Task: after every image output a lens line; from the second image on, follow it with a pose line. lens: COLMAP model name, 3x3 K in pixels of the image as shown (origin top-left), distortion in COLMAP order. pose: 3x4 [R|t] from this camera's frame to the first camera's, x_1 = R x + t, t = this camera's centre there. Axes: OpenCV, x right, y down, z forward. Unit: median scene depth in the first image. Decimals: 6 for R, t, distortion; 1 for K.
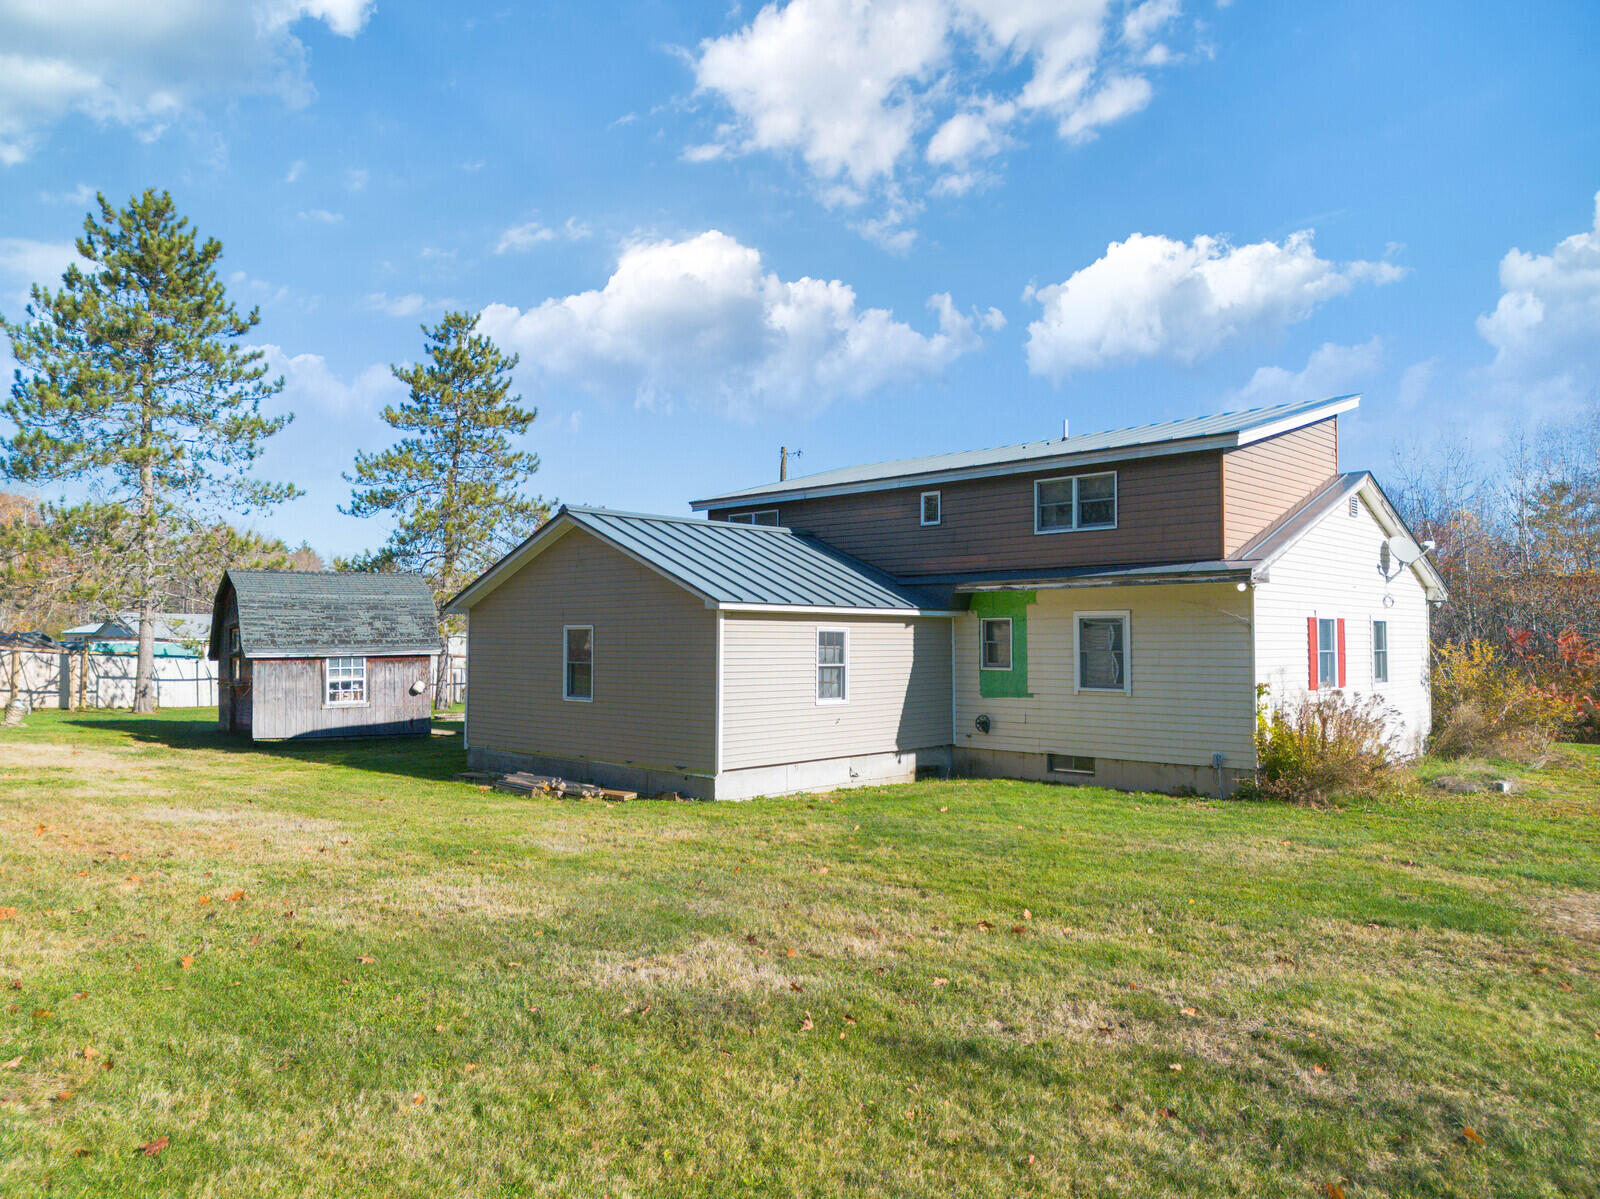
lens RADIAL K [[1130.1, 0, 796.6], [0, 1130.1, 589.3], [0, 0, 1]] dist [0.079980, -0.079813]
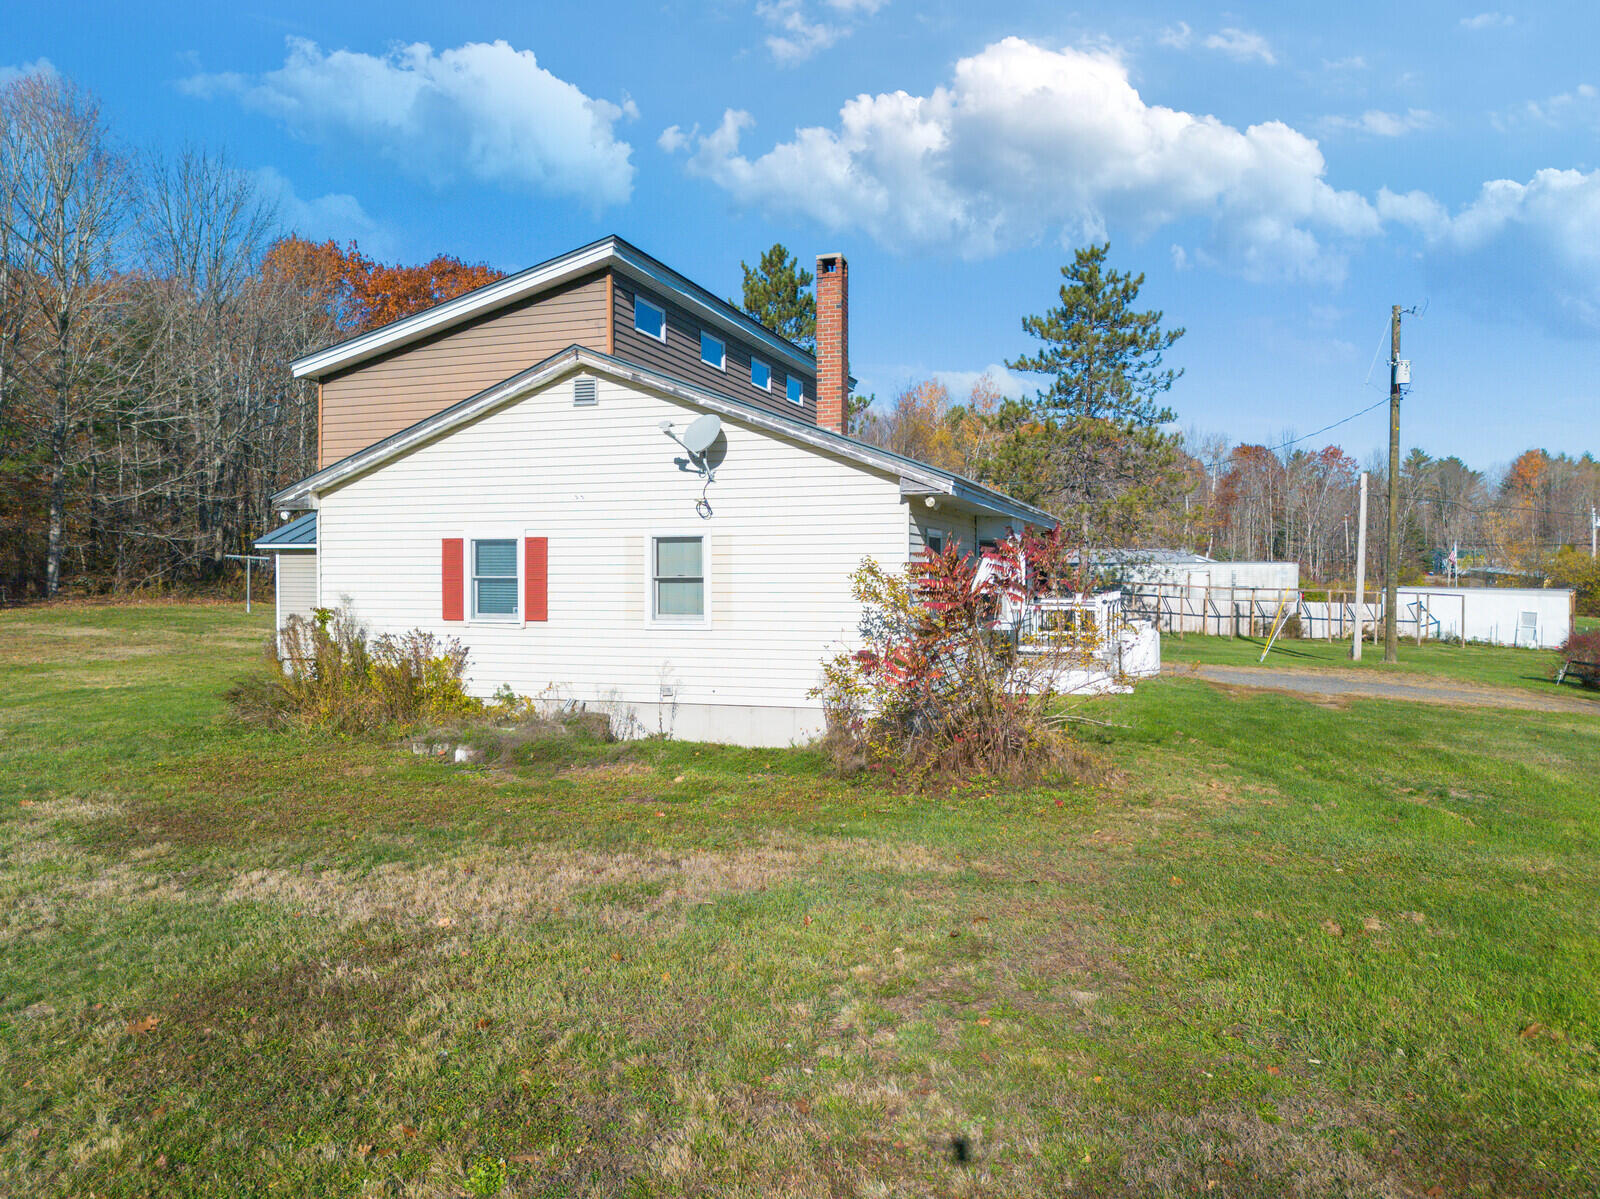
lens RADIAL K [[1130.1, 0, 796.6], [0, 1130.1, 589.3], [0, 0, 1]] dist [0.079980, -0.079813]
pose [[0.408390, 0.010703, -0.912745, 1.335321], [0.043160, 0.998586, 0.031020, 0.046595], [0.911787, -0.052063, 0.407351, 0.868347]]
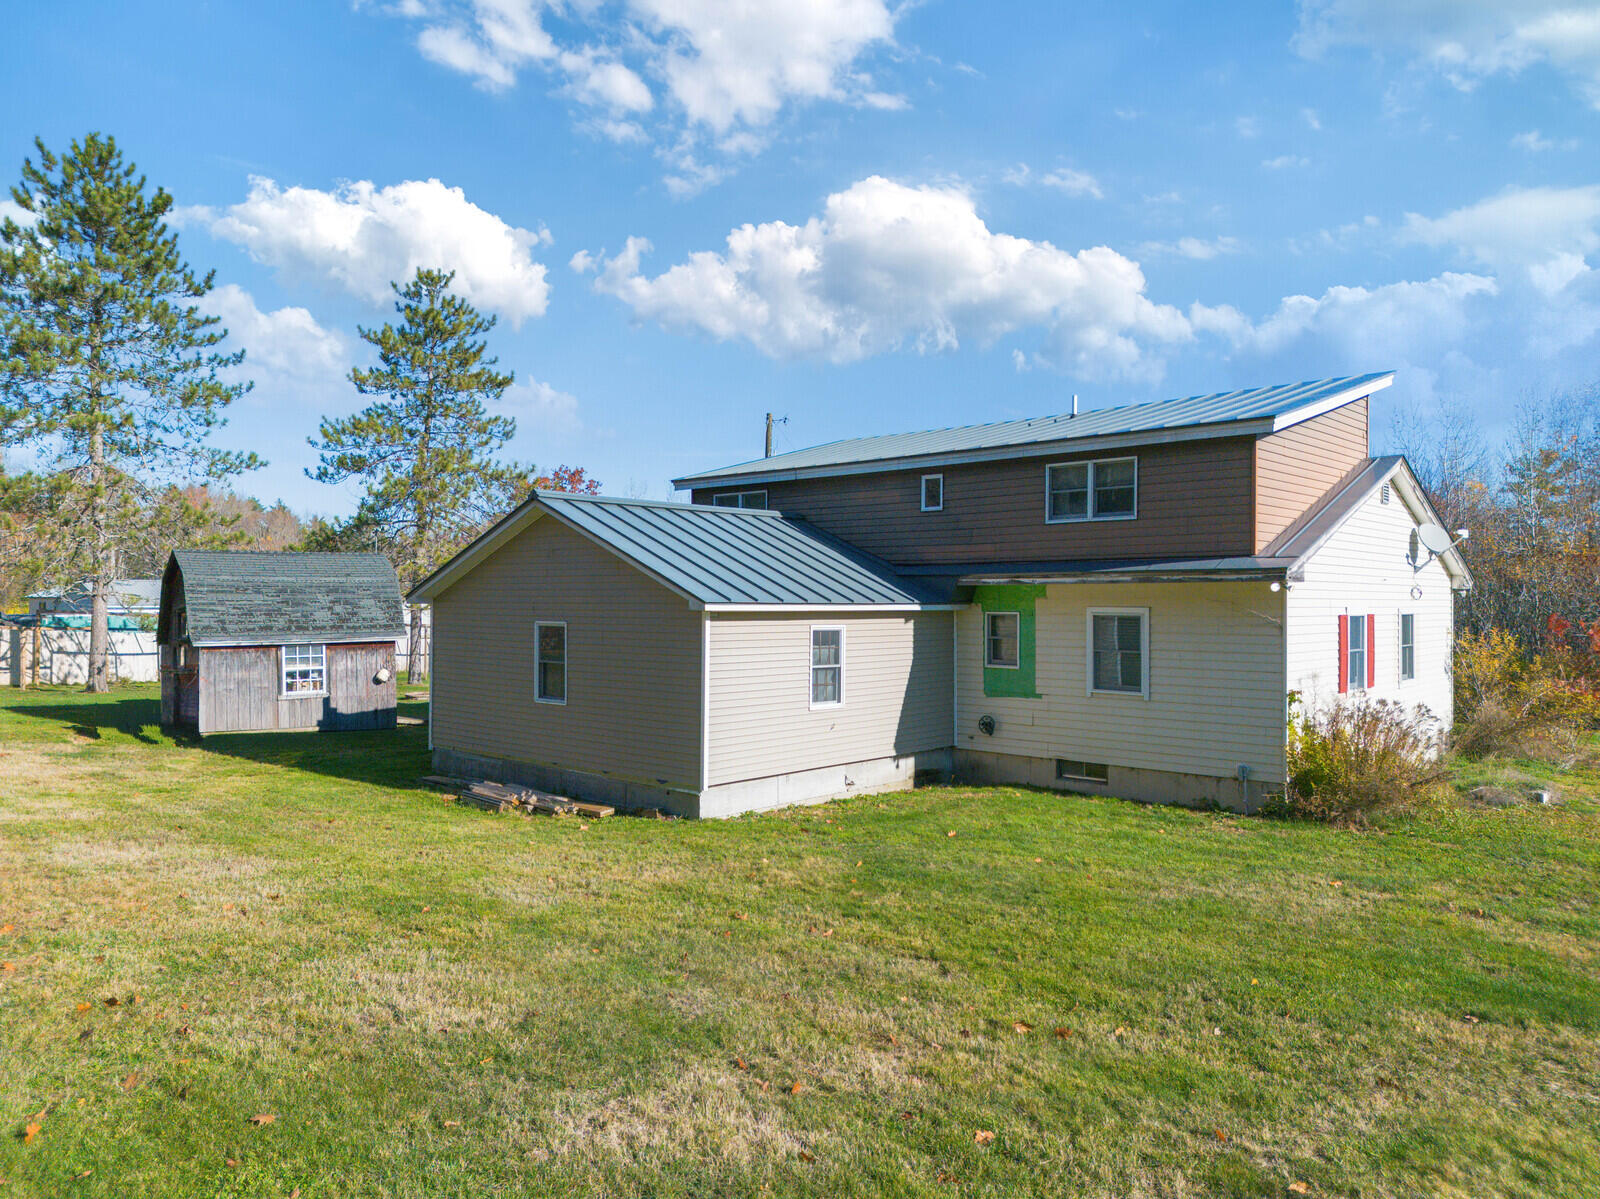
lens RADIAL K [[1130.1, 0, 796.6], [0, 1130.1, 589.3], [0, 0, 1]] dist [0.079980, -0.079813]
pose [[0.999867, 0.003593, 0.015907, -0.007815], [-0.004148, 0.999377, 0.035058, -0.026613], [-0.015771, -0.035119, 0.999259, 0.077394]]
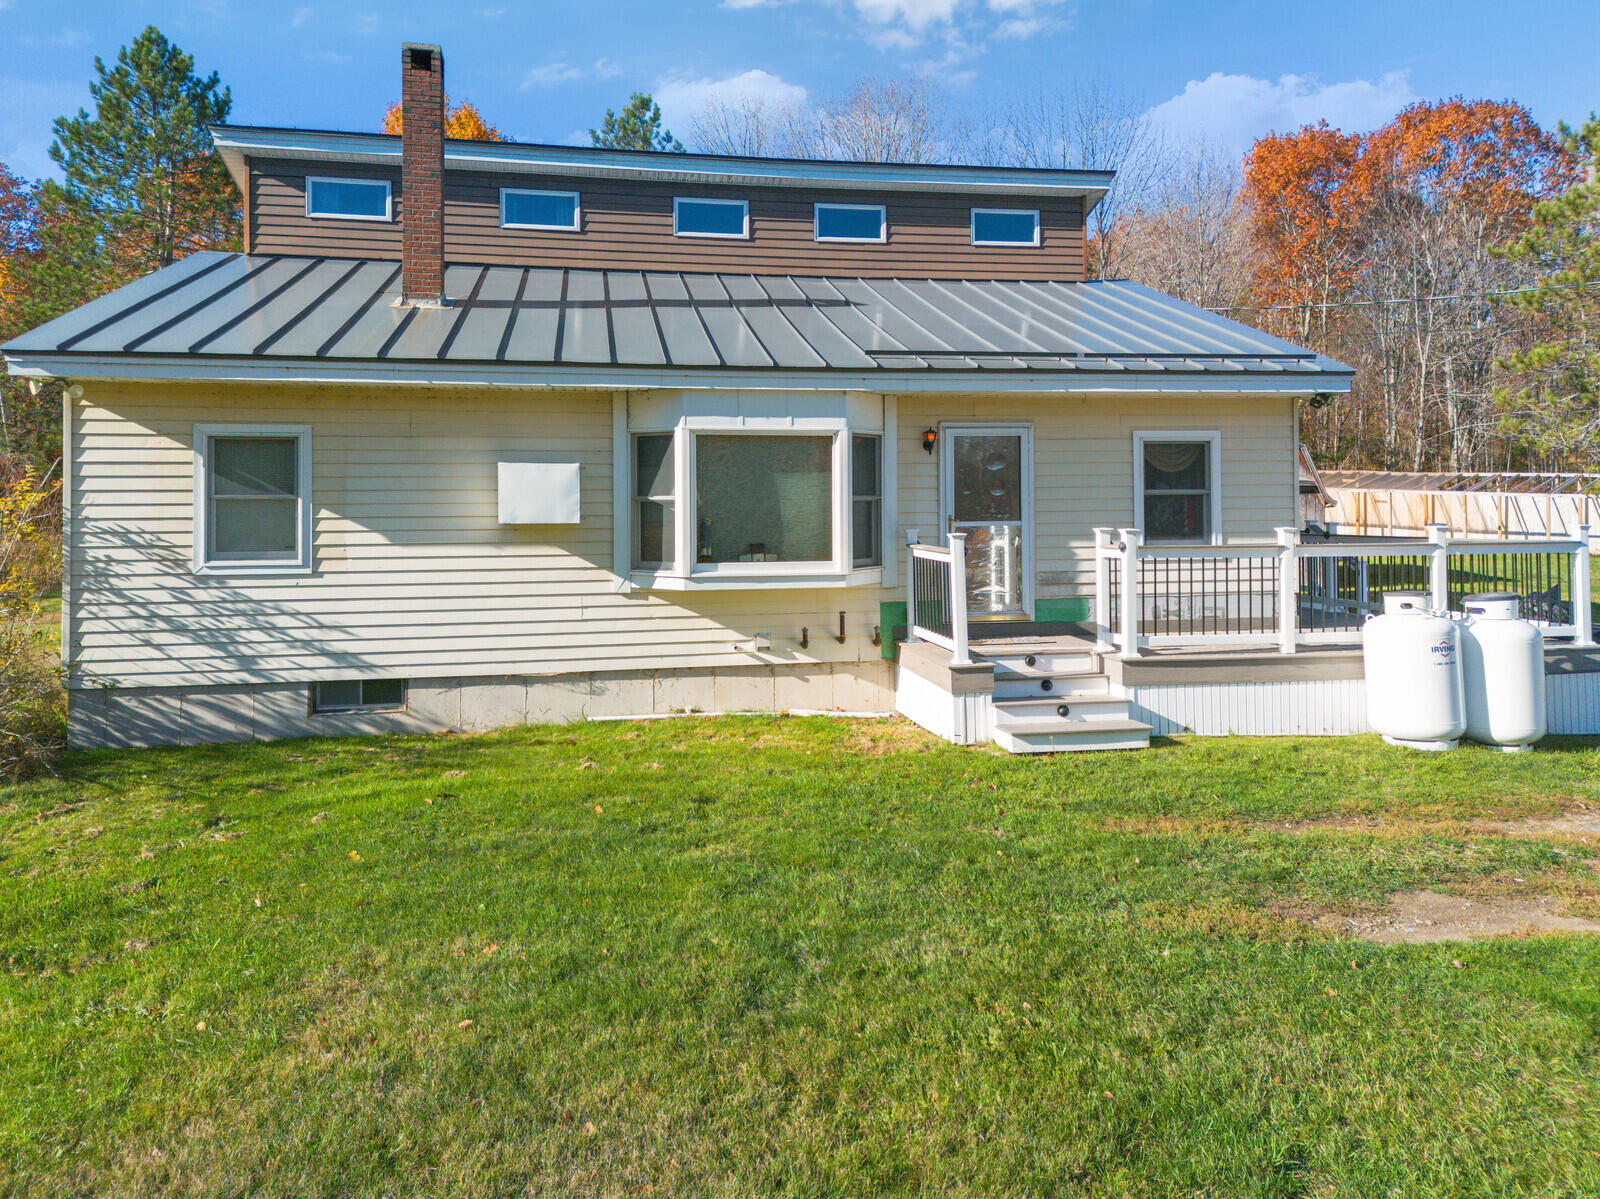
lens RADIAL K [[1154.7, 0, 801.8], [0, 1154.7, 496.1], [0, 0, 1]] dist [0.044614, -0.006683]
pose [[-0.592173, -0.003573, -0.805803, 0.920539], [0.044763, 0.998300, -0.037322, 0.099609], [0.804567, -0.058171, -0.591006, 1.833029]]
